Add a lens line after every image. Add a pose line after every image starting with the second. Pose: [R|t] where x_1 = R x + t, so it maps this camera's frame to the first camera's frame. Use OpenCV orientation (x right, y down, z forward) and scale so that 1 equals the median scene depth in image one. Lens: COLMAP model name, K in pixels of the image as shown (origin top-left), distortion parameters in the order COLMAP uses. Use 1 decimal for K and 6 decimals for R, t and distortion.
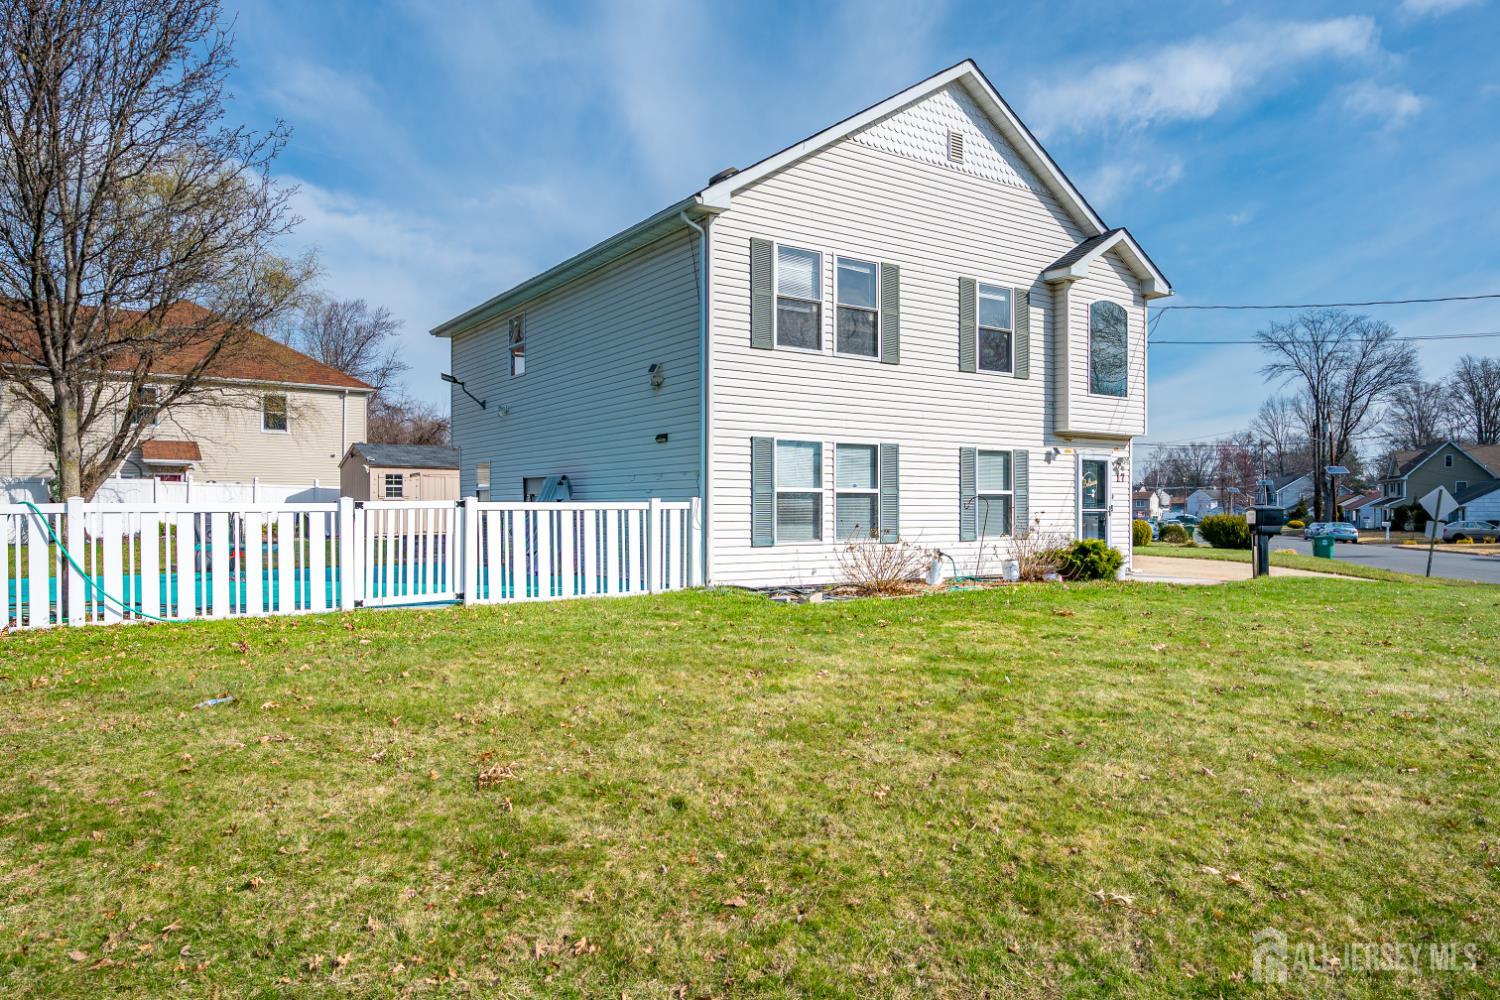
lens RADIAL K [[959.4, 0, 748.6], [0, 959.4, 504.6], [0, 0, 1]] dist [0.001705, -0.002014]
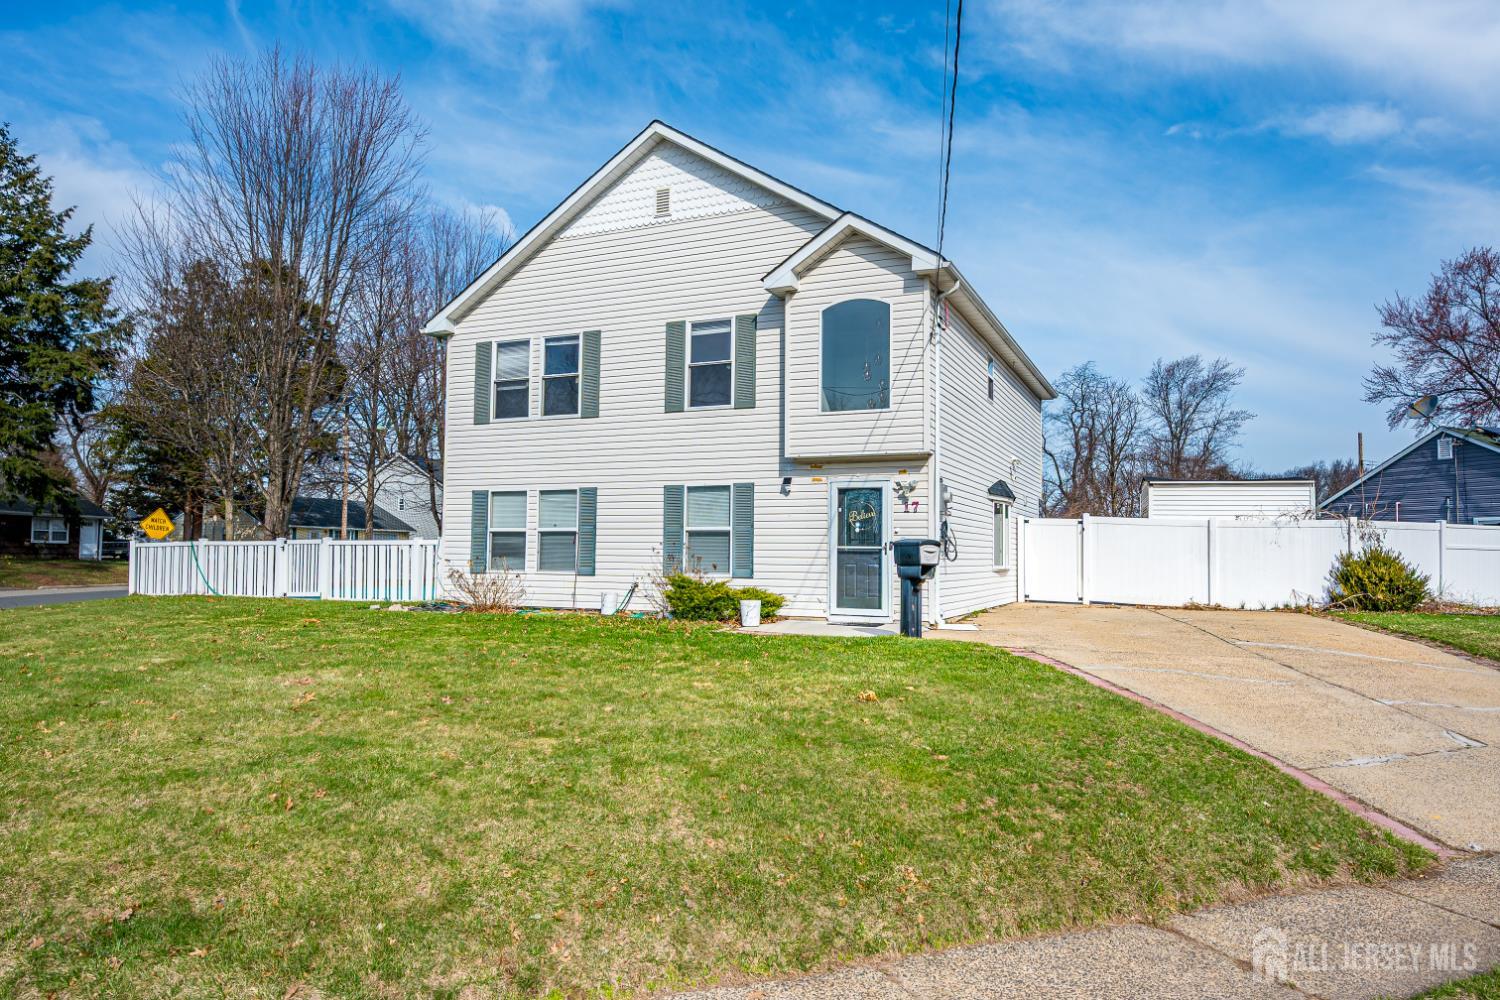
lens RADIAL K [[959.4, 0, 754.1], [0, 959.4, 504.5], [0, 0, 1]] dist [0.001705, -0.002014]
pose [[0.523373, -0.045146, -0.850907, 1.219228], [-0.008870, 0.998253, -0.058419, 0.021029], [0.852057, 0.038122, 0.522058, 0.578293]]
